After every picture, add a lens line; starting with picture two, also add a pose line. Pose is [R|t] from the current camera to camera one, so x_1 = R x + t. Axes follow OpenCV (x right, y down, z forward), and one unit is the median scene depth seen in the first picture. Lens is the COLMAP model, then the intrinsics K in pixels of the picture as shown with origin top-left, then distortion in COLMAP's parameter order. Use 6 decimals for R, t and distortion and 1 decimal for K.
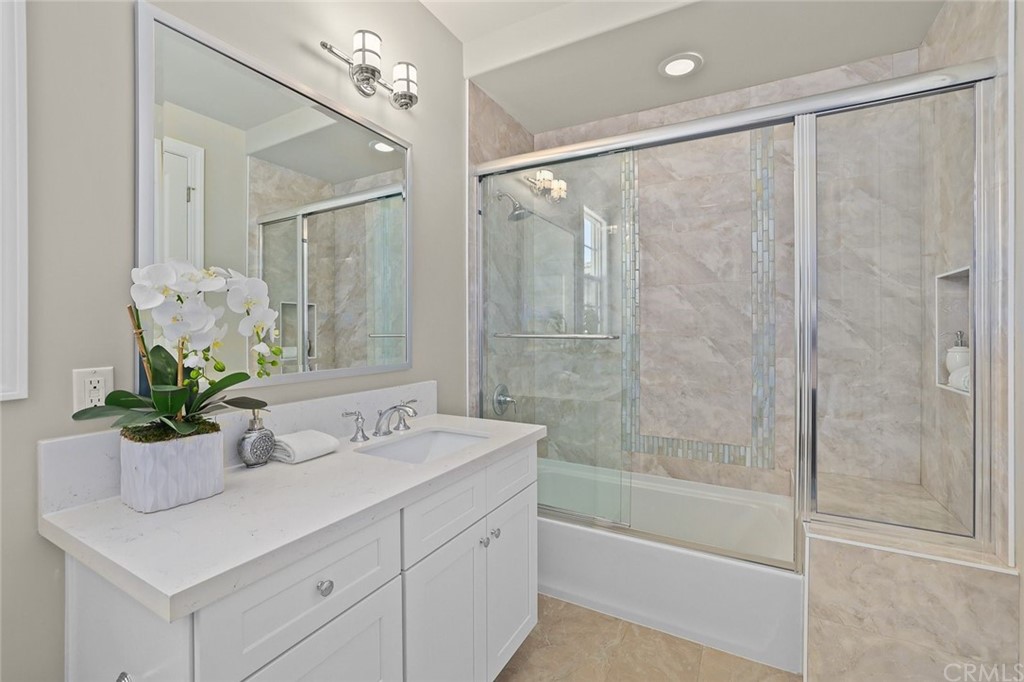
lens RADIAL K [[442.2, 0, 510.3], [0, 442.2, 337.7], [0, 0, 1]] dist [-0.025614, 0.012502]
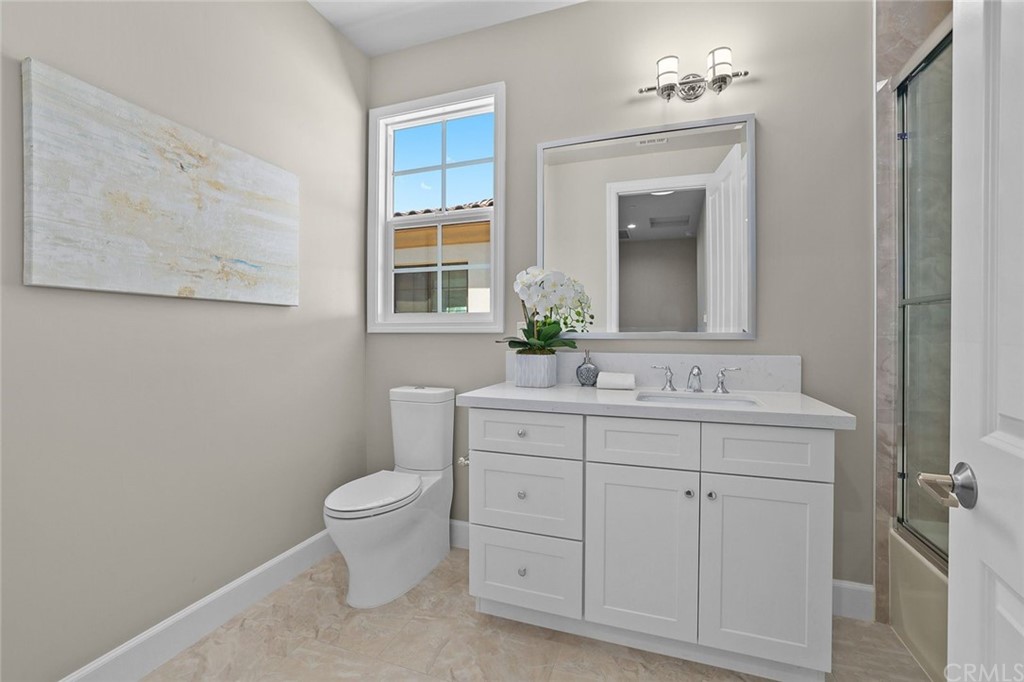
lens RADIAL K [[442.2, 0, 510.3], [0, 442.2, 337.7], [0, 0, 1]] dist [-0.025614, 0.012502]
pose [[0.174470, 0.007480, -0.984634, 0.781071], [-0.023906, 0.999709, 0.003358, 0.093356], [0.984372, 0.022953, 0.174598, 0.349482]]
